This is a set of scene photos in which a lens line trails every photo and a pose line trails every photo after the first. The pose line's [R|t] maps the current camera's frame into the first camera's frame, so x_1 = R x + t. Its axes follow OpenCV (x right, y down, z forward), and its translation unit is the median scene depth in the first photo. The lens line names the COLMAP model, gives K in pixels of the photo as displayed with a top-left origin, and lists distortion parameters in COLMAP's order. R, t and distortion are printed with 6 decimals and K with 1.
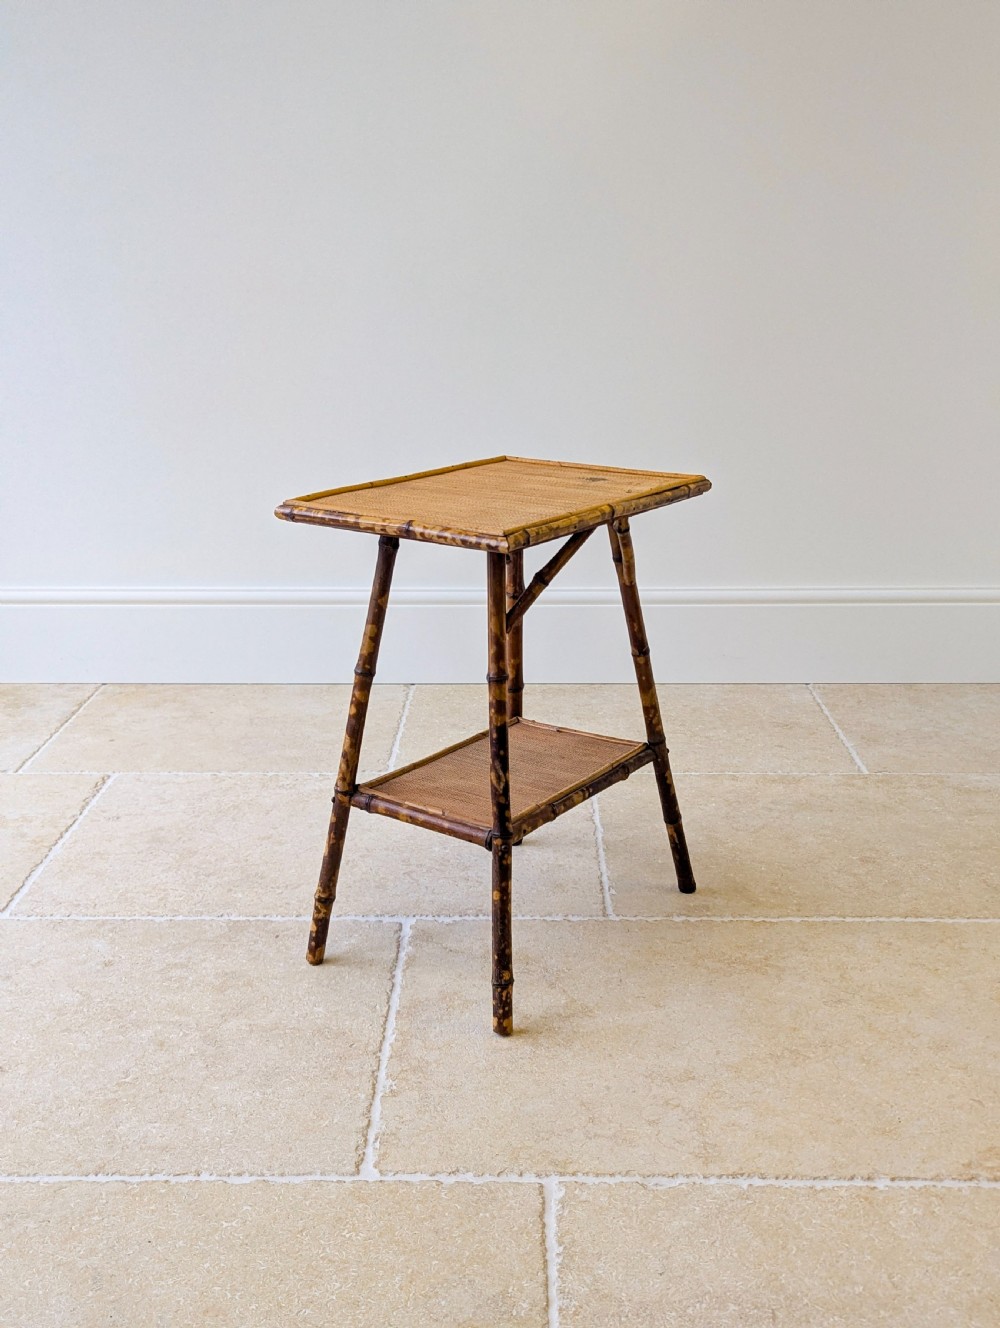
lens RADIAL K [[1438.4, 0, 498.6], [0, 1438.4, 664.4], [0, 0, 1]] dist [0.043930, -0.024296]
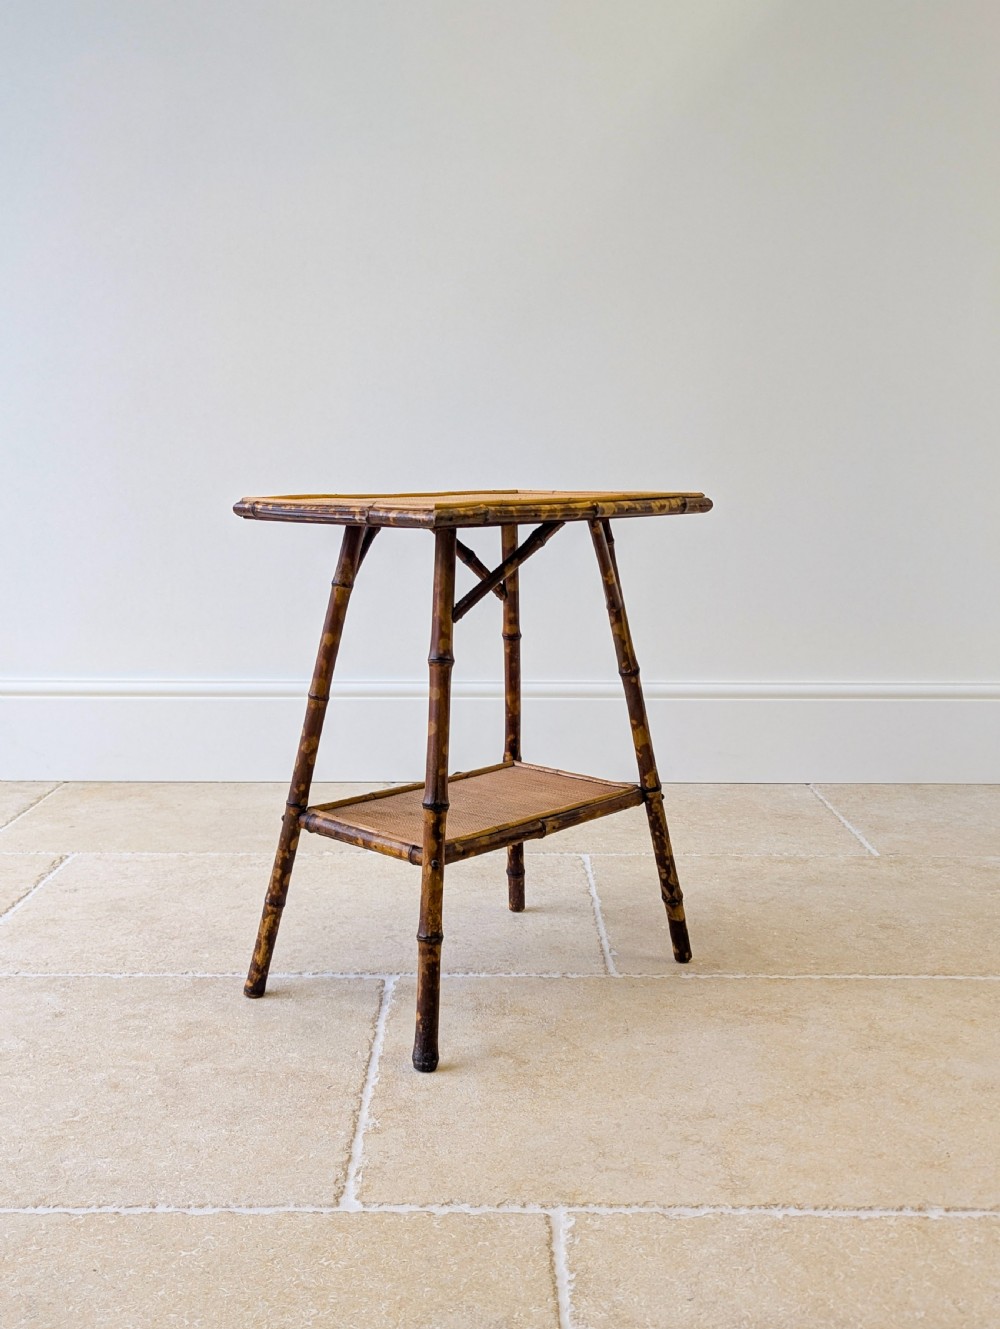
lens RADIAL K [[1458.5, 0, 497.4], [0, 1458.5, 670.8], [0, 0, 1]] dist [0.027693, 0.022239]
pose [[0.999809, 0.006630, 0.018361, -0.015190], [-0.003988, 0.990093, -0.140359, 0.125038], [-0.019109, 0.140259, 0.989930, 0.061566]]
